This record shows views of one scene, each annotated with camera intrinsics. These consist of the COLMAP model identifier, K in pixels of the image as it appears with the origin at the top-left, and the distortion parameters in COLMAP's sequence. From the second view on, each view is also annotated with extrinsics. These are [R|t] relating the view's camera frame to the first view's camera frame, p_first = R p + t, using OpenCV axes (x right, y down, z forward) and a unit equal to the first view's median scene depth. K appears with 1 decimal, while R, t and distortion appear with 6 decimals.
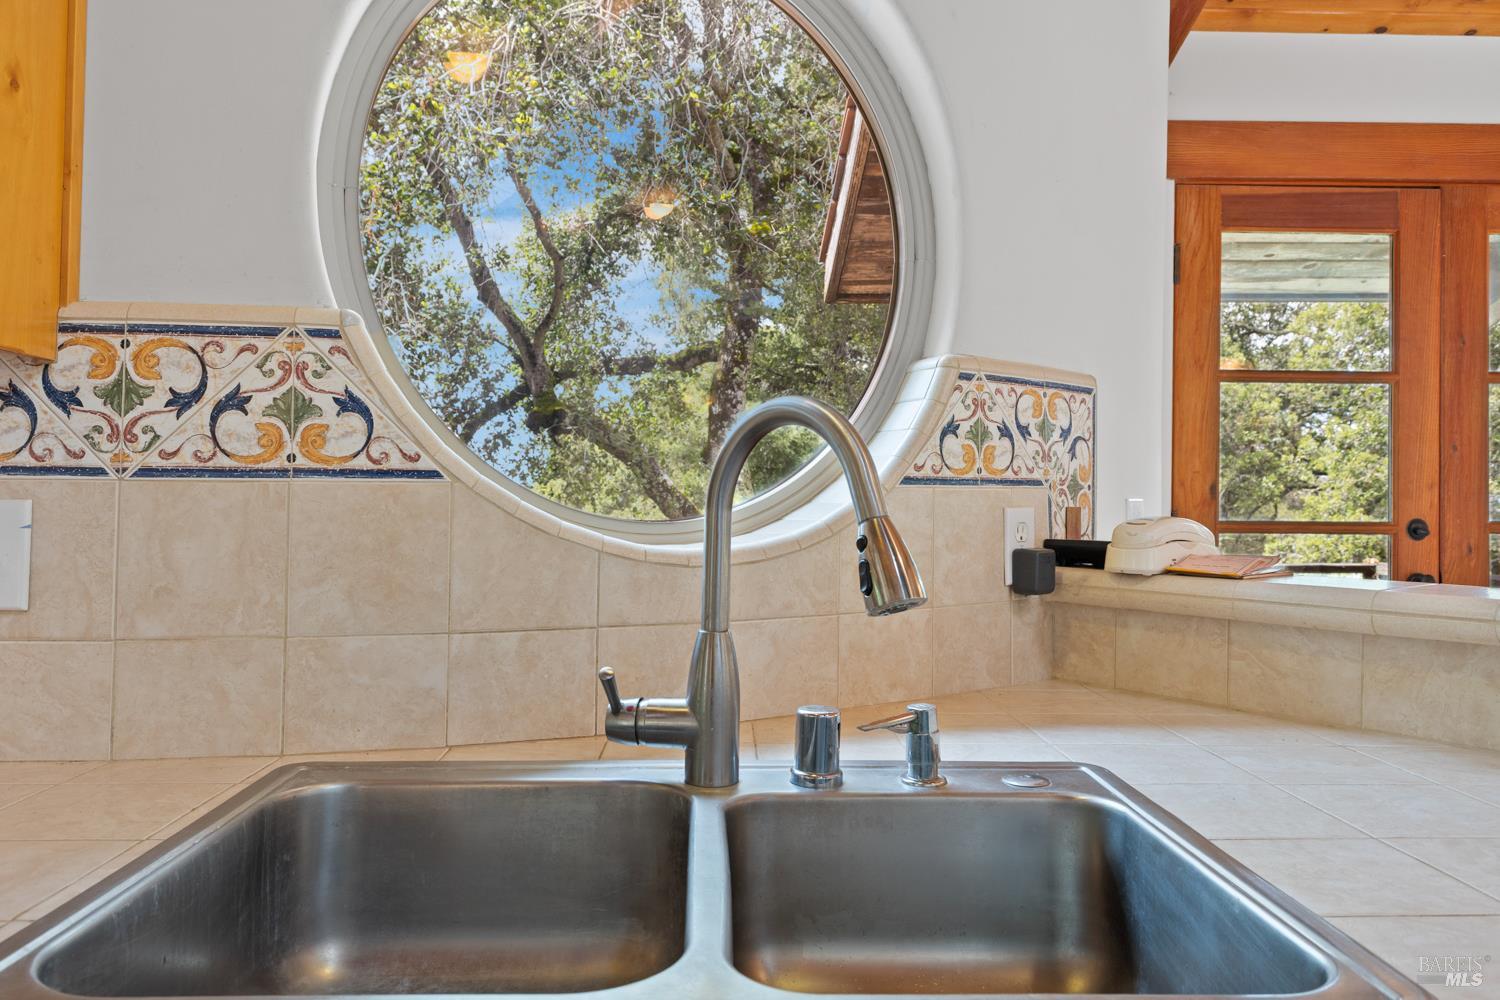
lens RADIAL K [[1078.9, 0, 742.2], [0, 1078.9, 485.5], [0, 0, 1]] dist [0.005411, 0.000087]
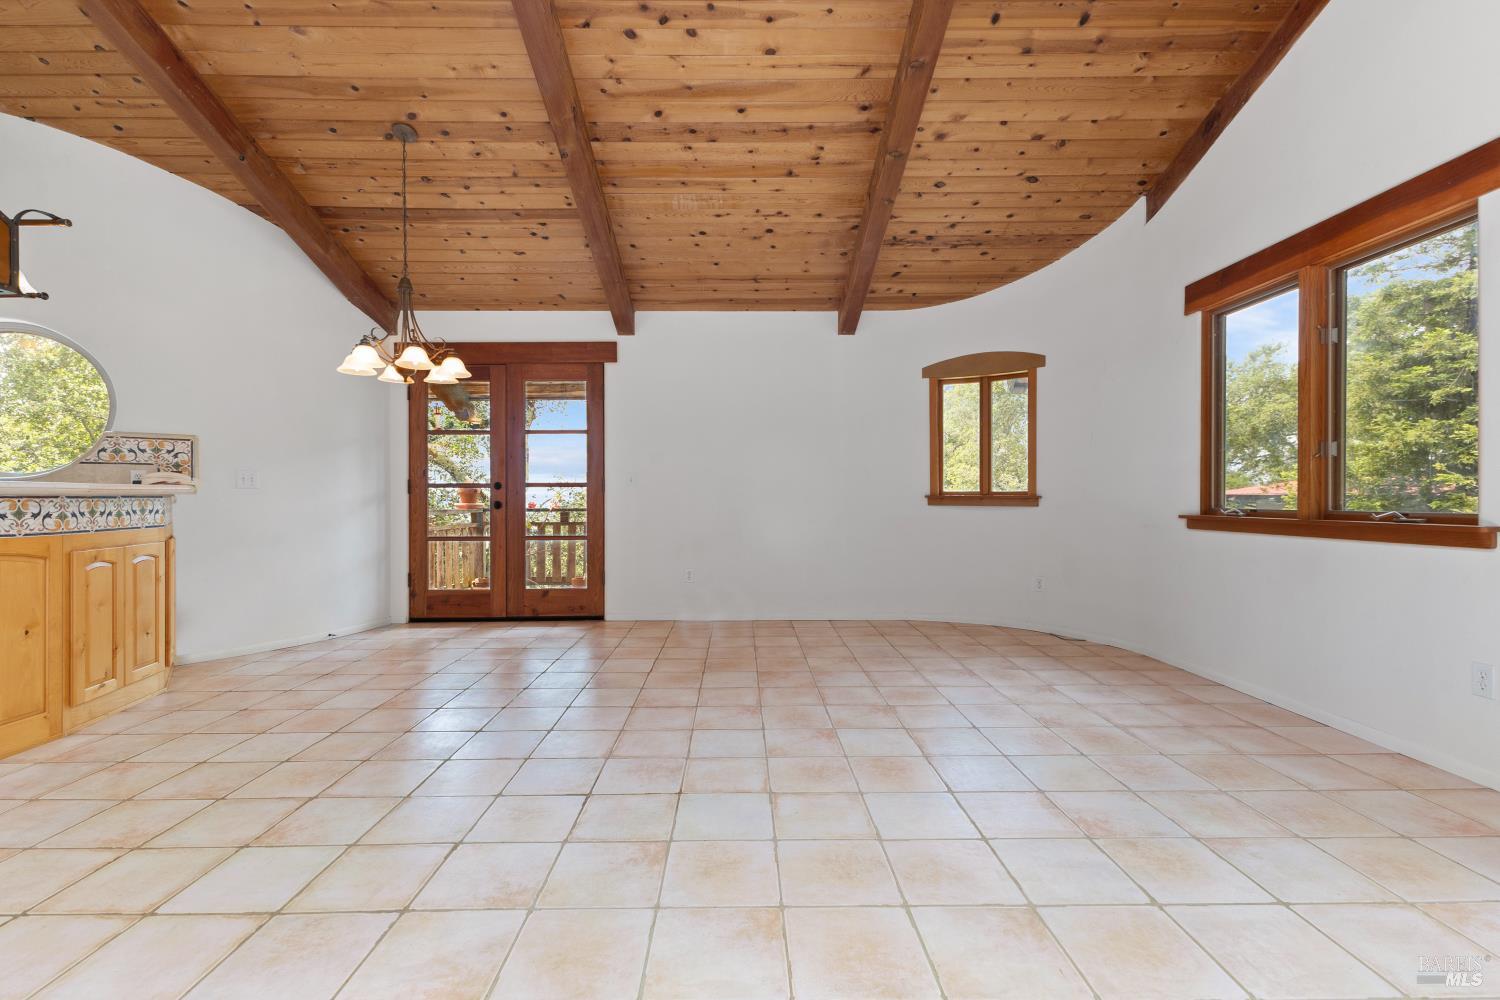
lens RADIAL K [[654.9, 0, 751.7], [0, 654.9, 502.5], [0, 0, 1]] dist [0.010829, -0.003036]
pose [[0.999735, -0.006293, -0.022131, 2.694928], [0.006712, 0.999799, 0.018899, 0.114760], [0.022008, -0.019043, 0.999576, -1.430578]]
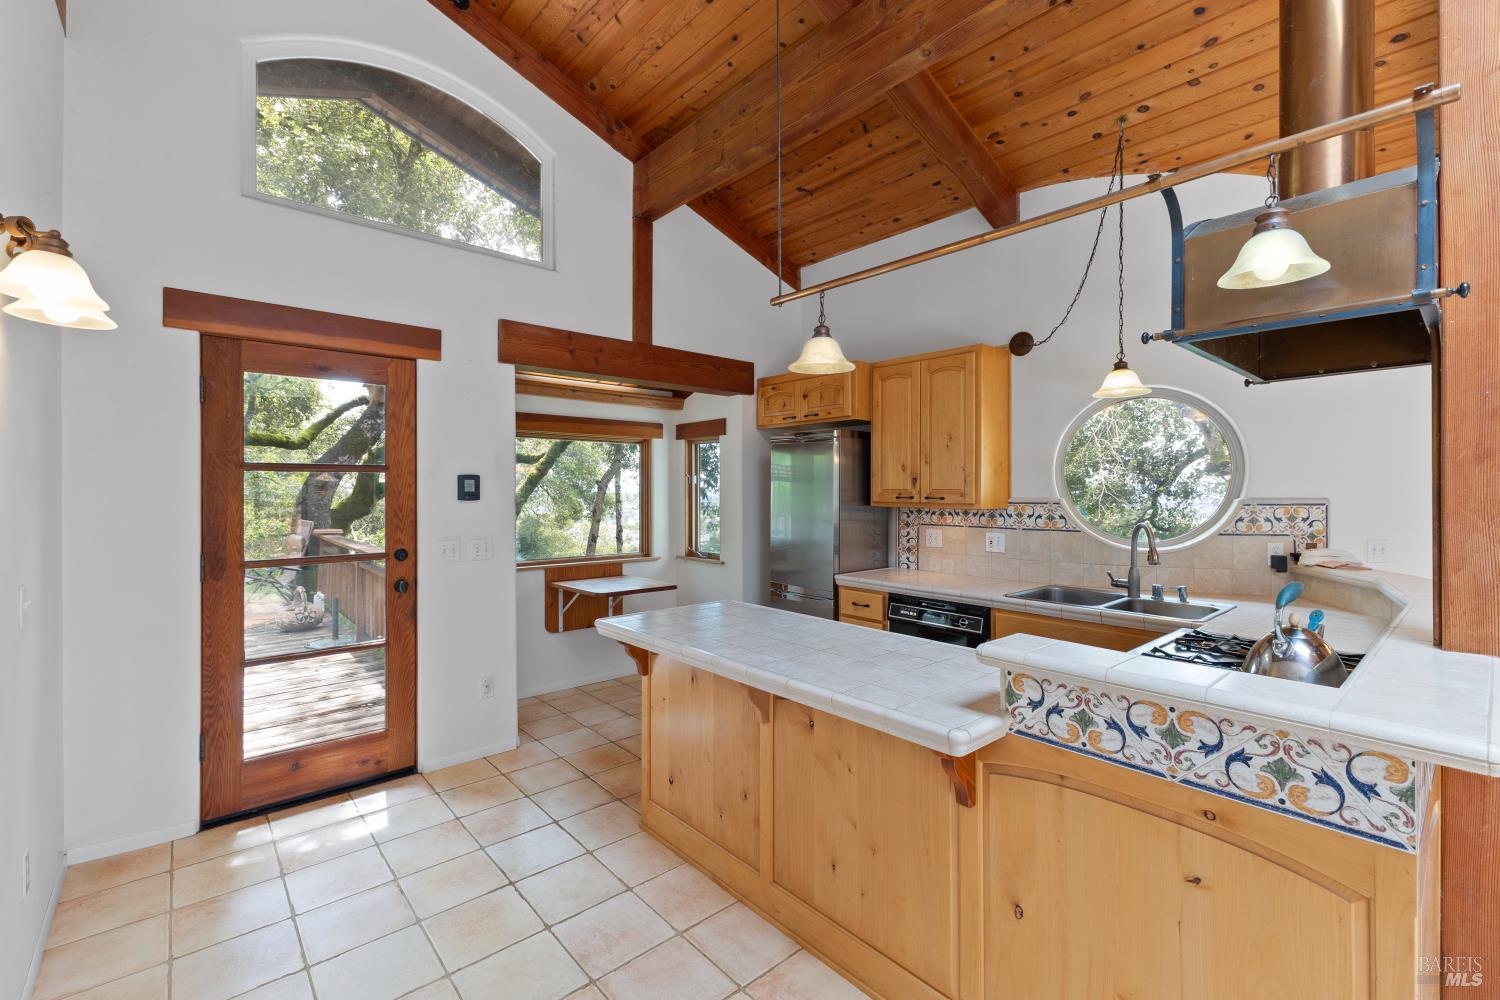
lens RADIAL K [[654.9, 0, 745.9], [0, 654.9, 489.6], [0, 0, 1]] dist [0.010829, -0.003036]
pose [[0.635590, -0.005615, -0.772007, 0.838881], [0.014408, 0.999886, 0.004589, -0.186740], [0.771893, -0.014040, 0.635598, -1.643906]]
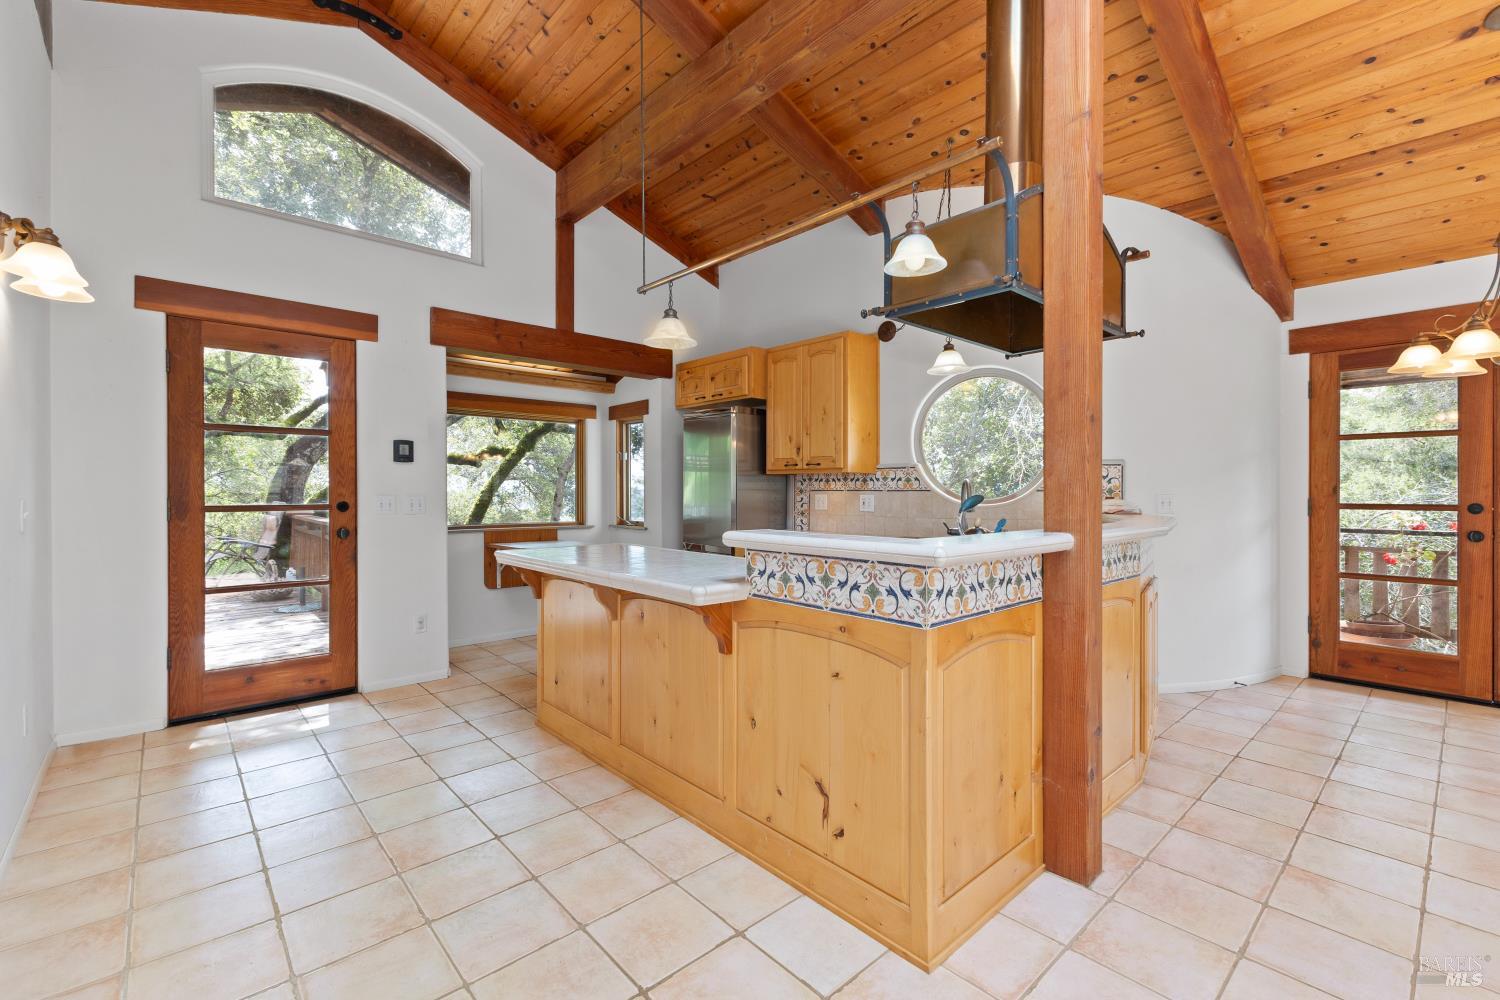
lens RADIAL K [[654.9, 0, 746.2], [0, 654.9, 494.3], [0, 0, 1]] dist [0.010829, -0.003036]
pose [[0.645590, -0.001061, -0.763683, 1.392405], [0.013203, 0.999865, 0.009773, -0.030020], [0.763570, -0.016393, 0.645517, -1.596663]]
